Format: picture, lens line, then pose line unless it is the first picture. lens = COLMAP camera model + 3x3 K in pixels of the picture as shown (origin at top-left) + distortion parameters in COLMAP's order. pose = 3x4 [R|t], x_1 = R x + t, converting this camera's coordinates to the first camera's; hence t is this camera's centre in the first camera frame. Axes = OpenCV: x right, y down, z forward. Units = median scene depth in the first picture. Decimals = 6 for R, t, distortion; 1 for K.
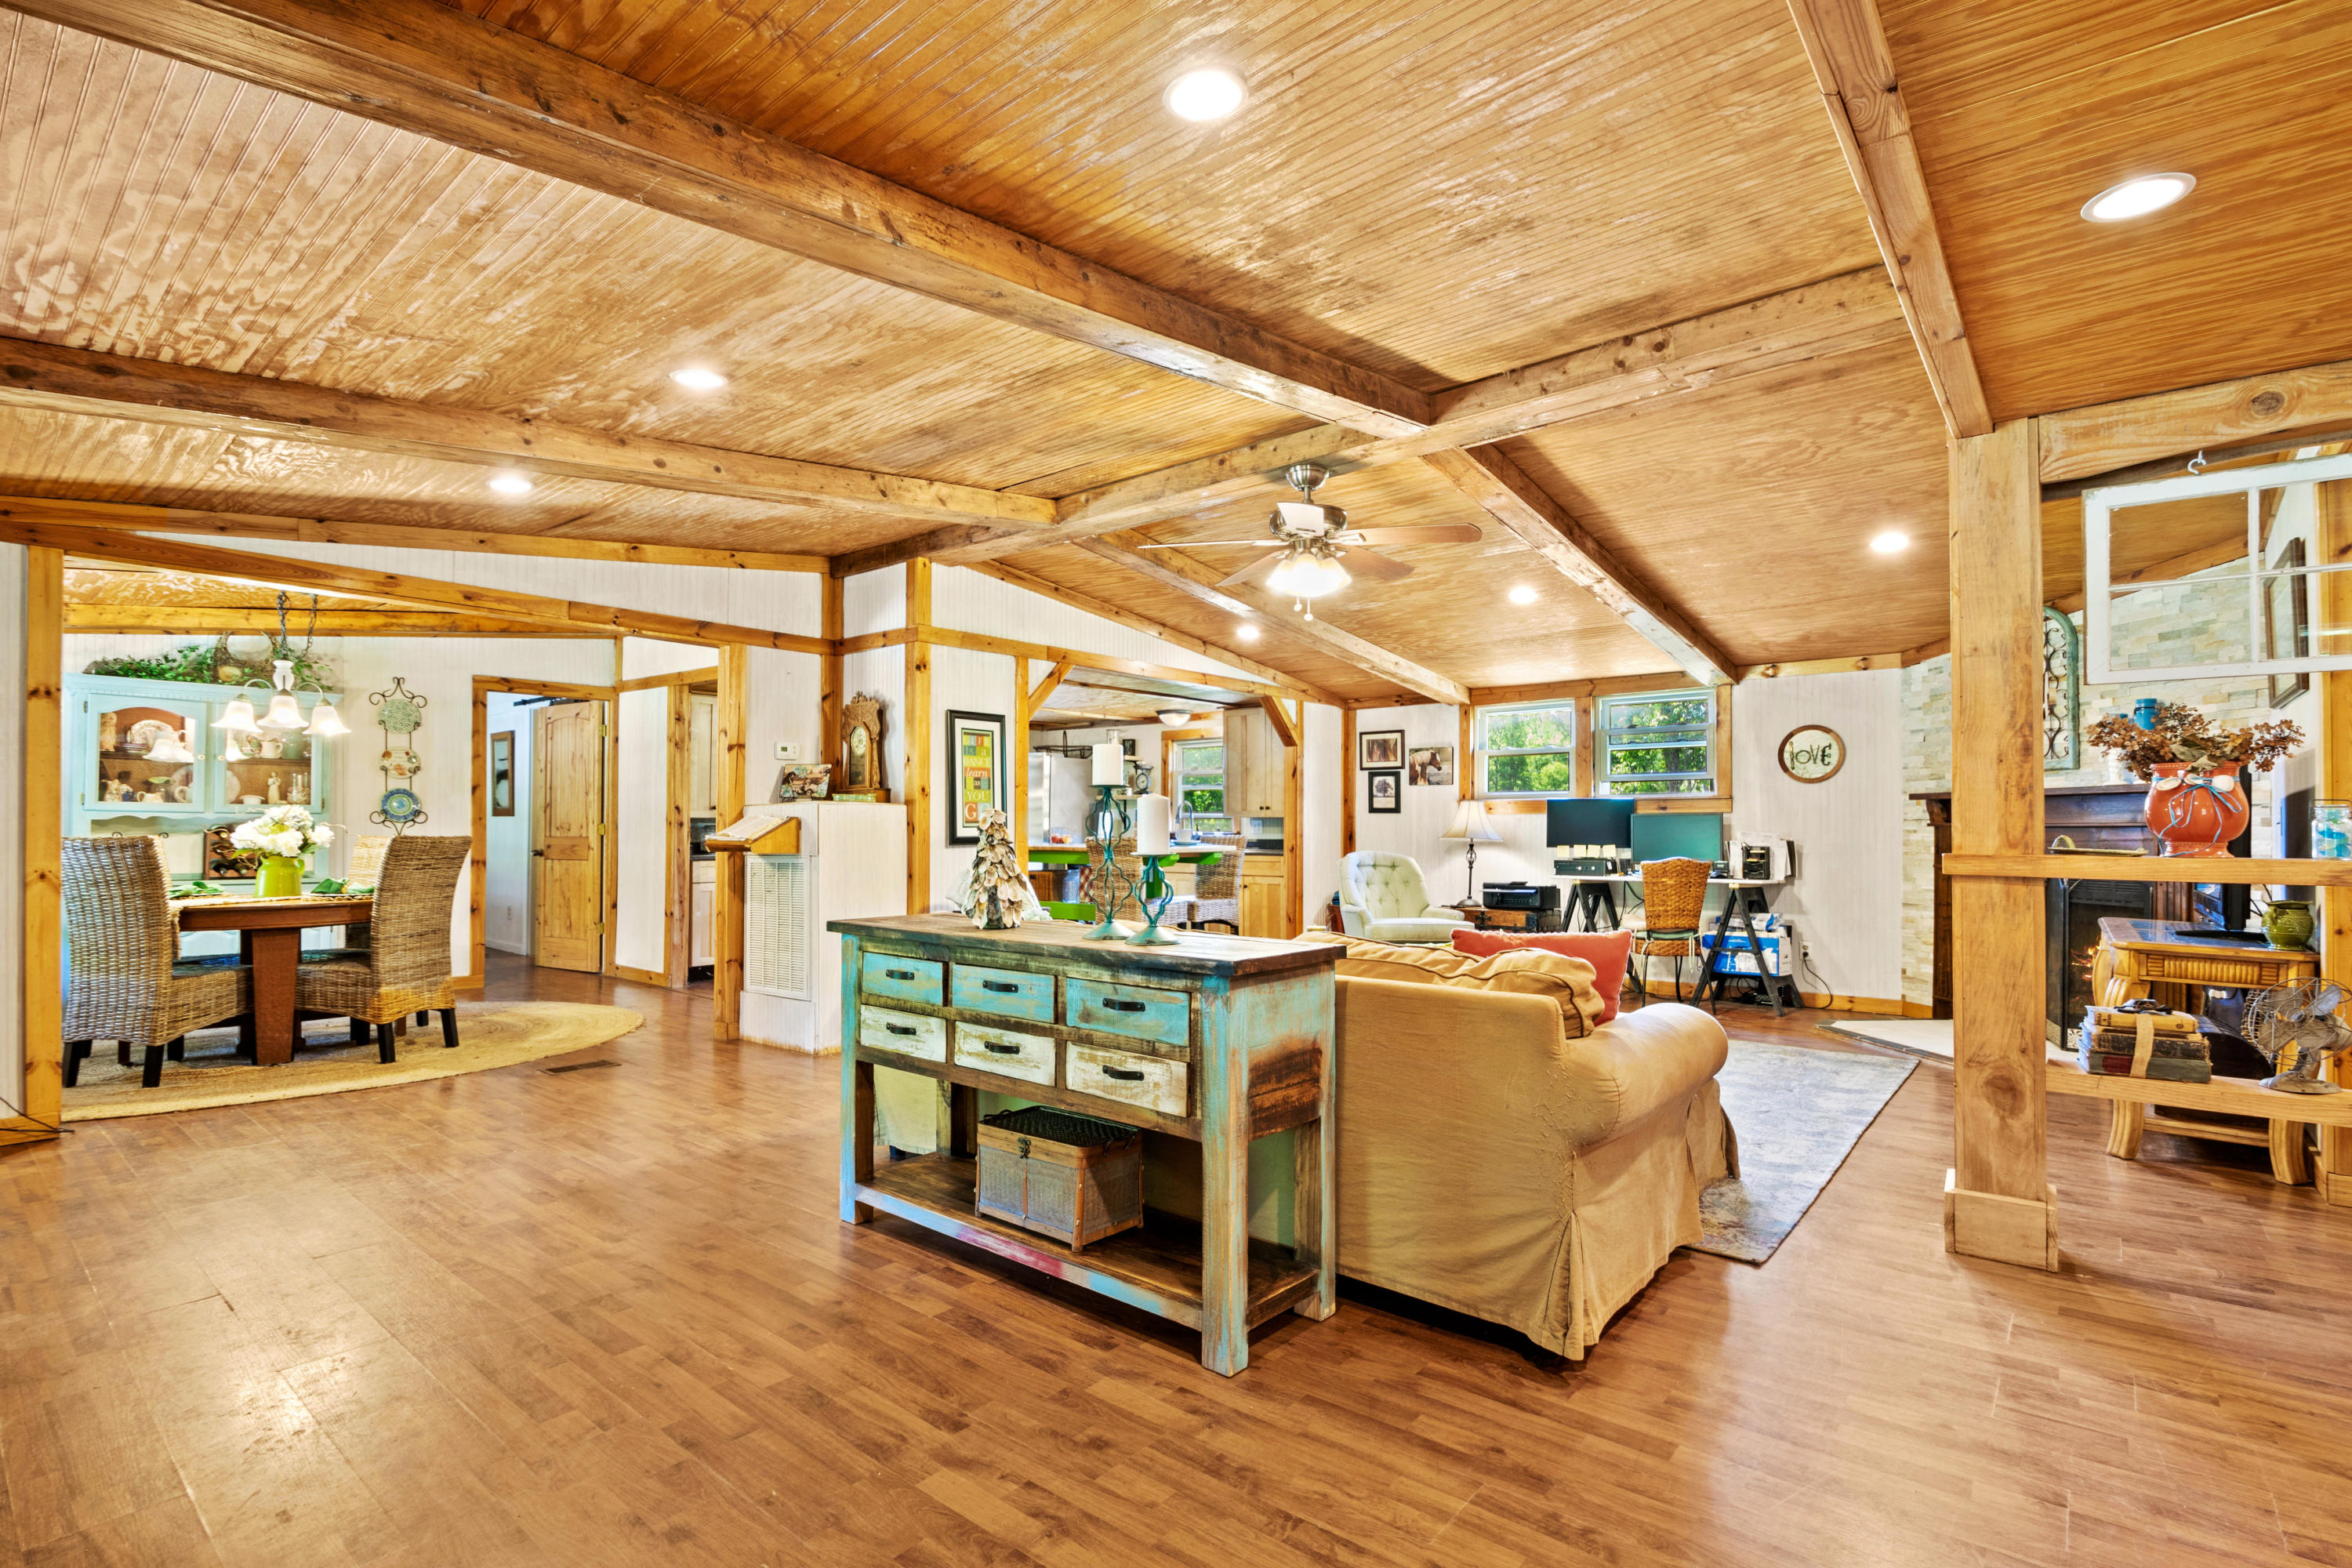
lens RADIAL K [[1100.0, 0, 1185.6], [0, 1100.0, 814.3], [0, 0, 1]] dist [0.009152, -0.013979]
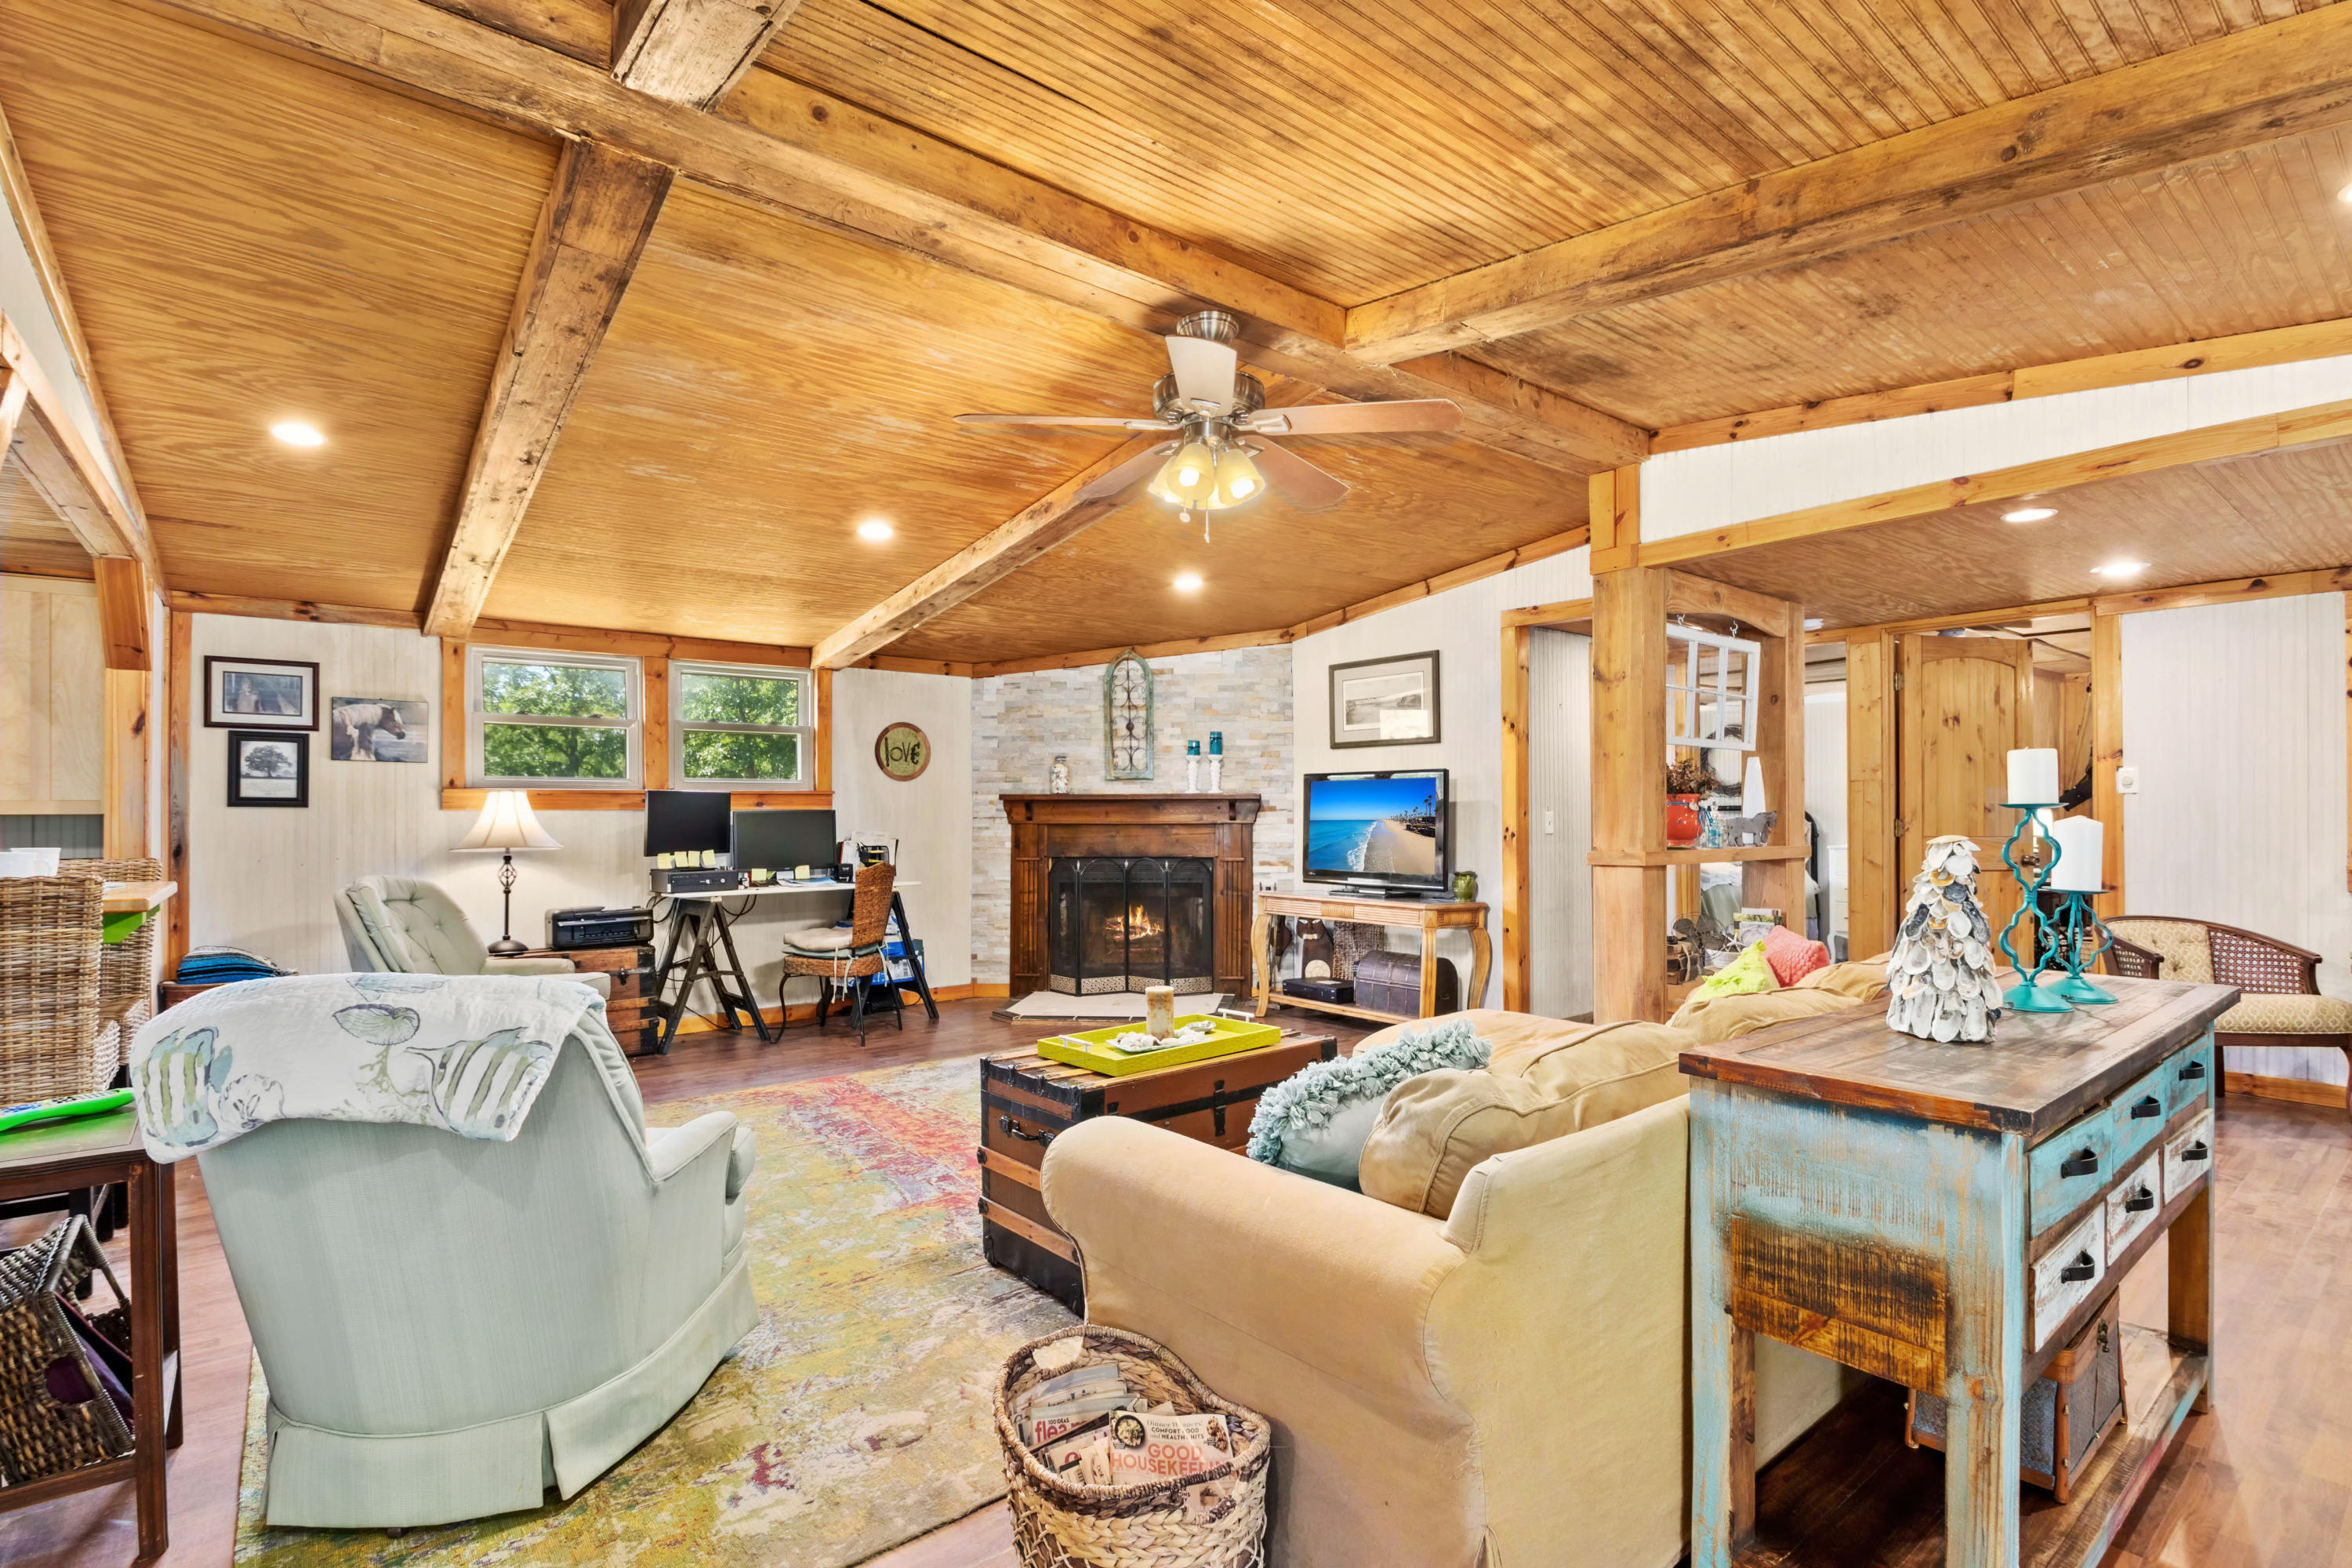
lens RADIAL K [[1100.0, 0, 1185.6], [0, 1100.0, 814.3], [0, 0, 1]] dist [0.009152, -0.013979]
pose [[0.195453, -0.003245, 0.980708, -0.467061], [-0.008885, 0.999948, 0.005080, -0.007239], [-0.980673, -0.009706, 0.195414, 0.725709]]
